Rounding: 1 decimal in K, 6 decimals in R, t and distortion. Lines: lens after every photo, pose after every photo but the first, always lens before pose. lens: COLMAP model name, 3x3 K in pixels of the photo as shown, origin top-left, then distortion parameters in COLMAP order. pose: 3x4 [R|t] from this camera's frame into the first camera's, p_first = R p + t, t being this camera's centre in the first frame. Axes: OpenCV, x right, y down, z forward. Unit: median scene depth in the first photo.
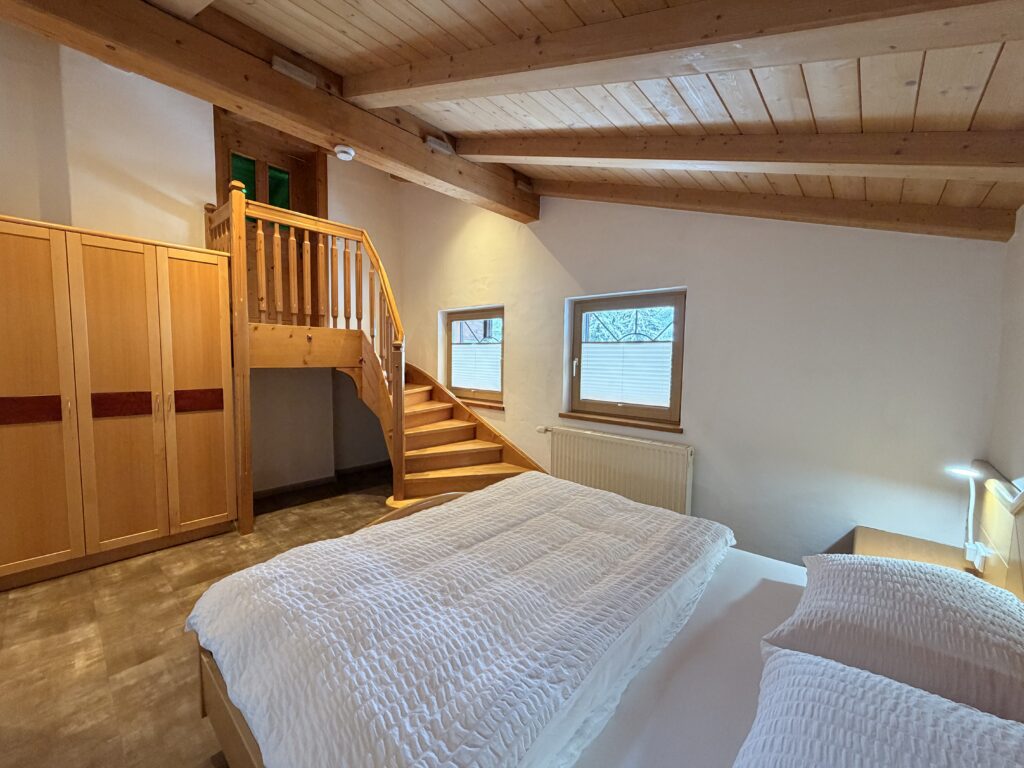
lens RADIAL K [[408.3, 0, 516.1], [0, 408.3, 387.1], [0, 0, 1]] dist [0.002099, 0.000117]
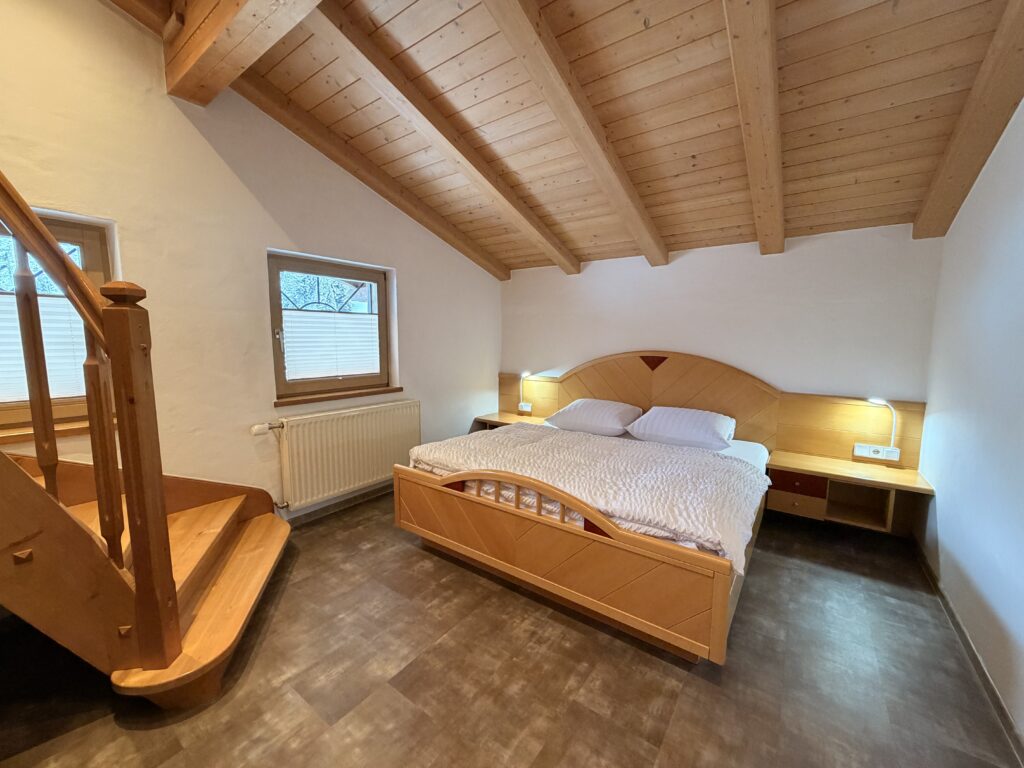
lens RADIAL K [[408.3, 0, 515.8], [0, 408.3, 382.7], [0, 0, 1]] dist [0.002099, 0.000117]
pose [[-0.085177, -0.141037, 0.986333, -0.689014], [0.053452, 0.987859, 0.145871, -0.059734], [-0.994931, 0.065146, -0.076604, 0.625120]]
